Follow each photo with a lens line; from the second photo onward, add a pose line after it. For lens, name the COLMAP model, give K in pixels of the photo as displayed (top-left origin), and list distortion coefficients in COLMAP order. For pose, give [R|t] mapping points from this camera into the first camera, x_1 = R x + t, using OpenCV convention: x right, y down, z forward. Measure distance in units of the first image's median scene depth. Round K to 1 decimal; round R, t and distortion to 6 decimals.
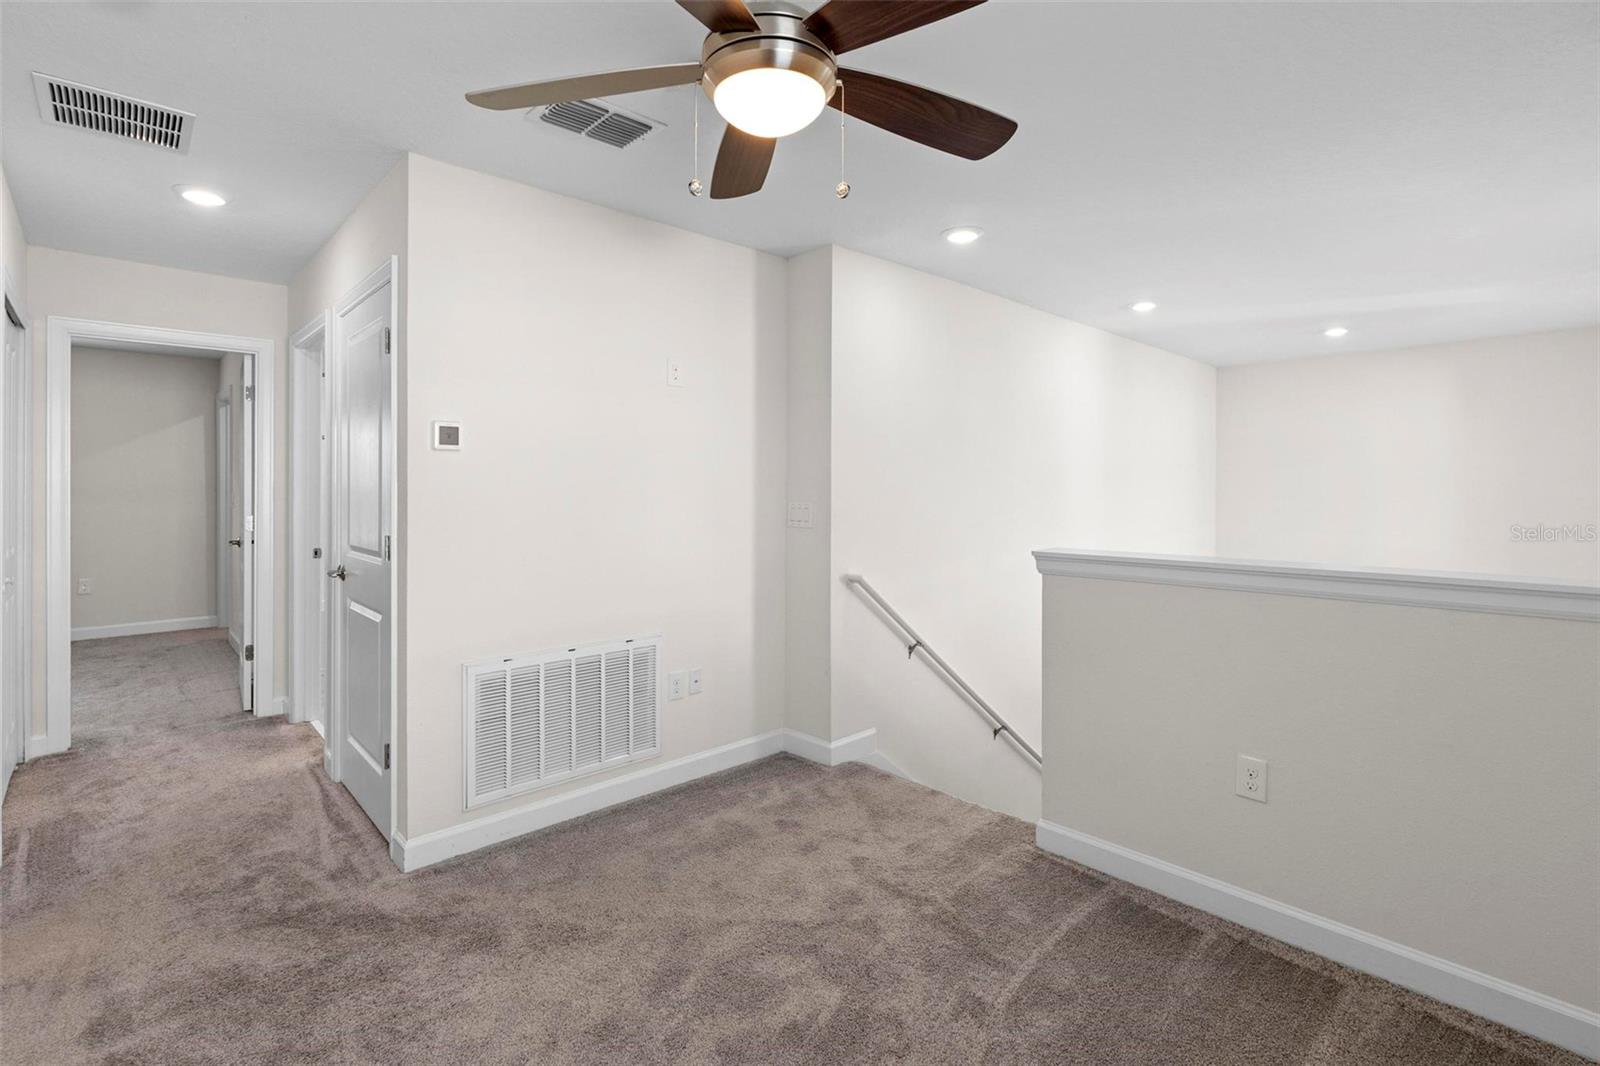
lens RADIAL K [[730.5, 0, 795.8], [0, 730.5, 525.1], [0, 0, 1]] dist [-0.003649, -0.000101]
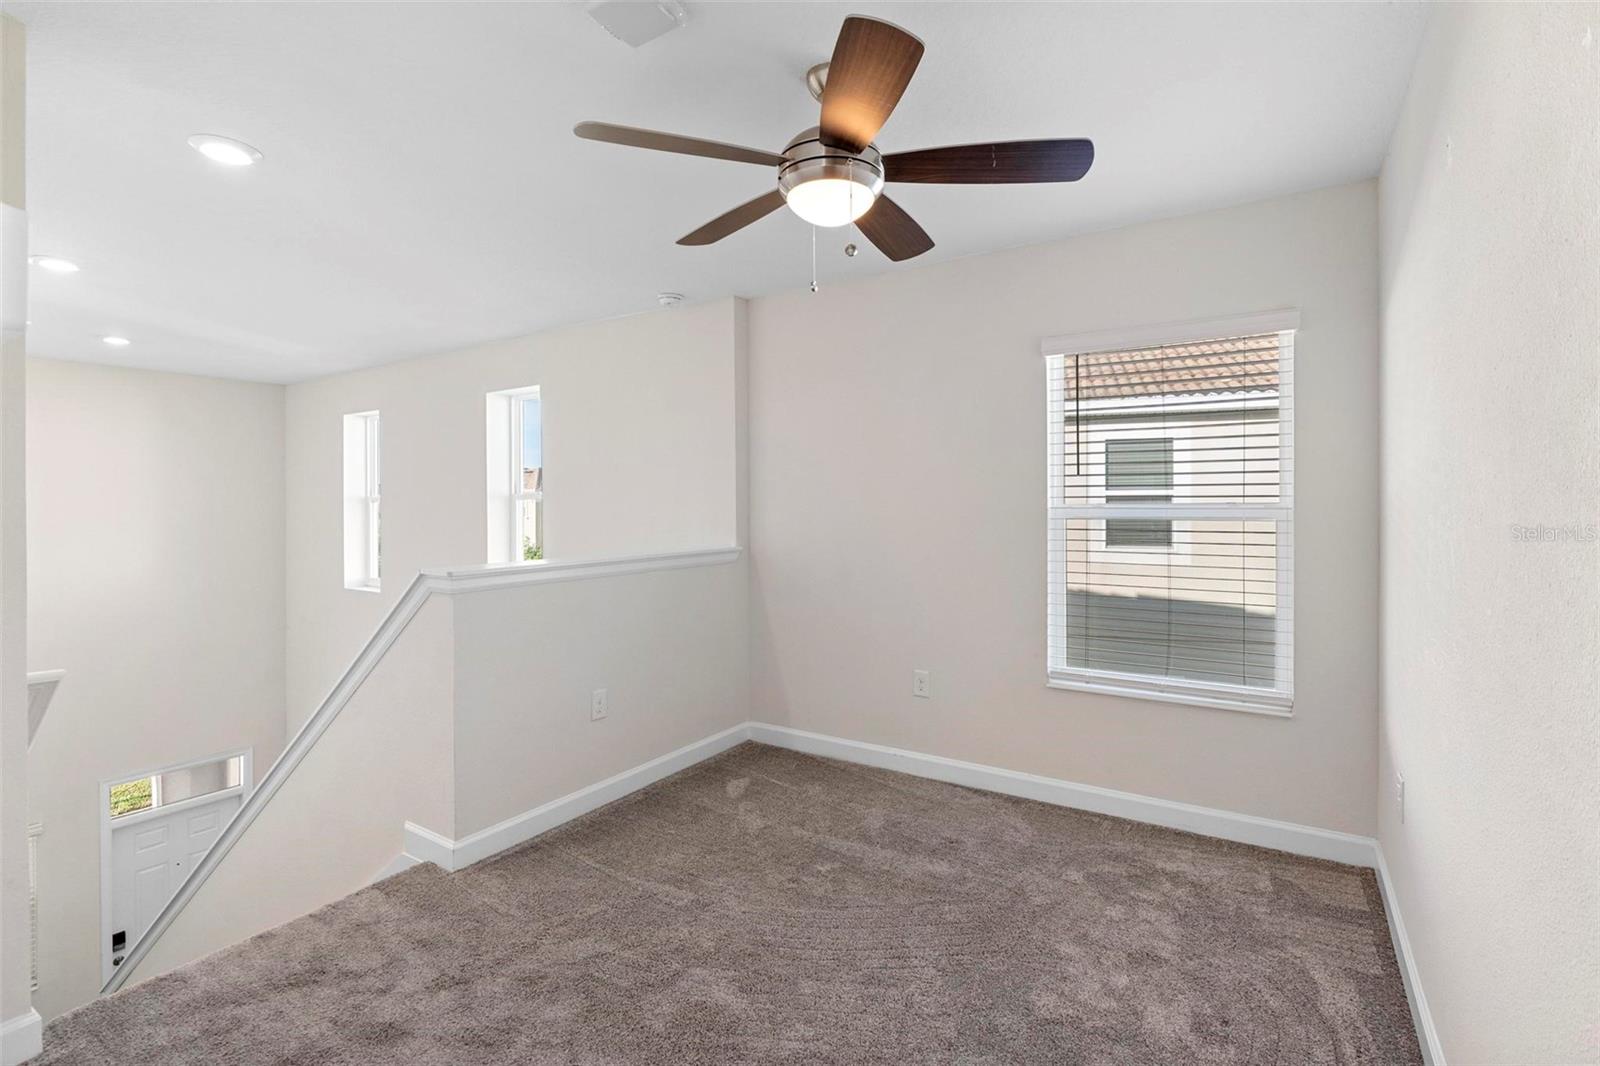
lens RADIAL K [[730.5, 0, 795.8], [0, 730.5, 525.1], [0, 0, 1]] dist [-0.003649, -0.000101]
pose [[-0.242582, -0.021938, 0.969883, -0.787556], [0.047997, 0.998249, 0.034584, -0.042933], [-0.968943, 0.054941, -0.241104, 0.826861]]
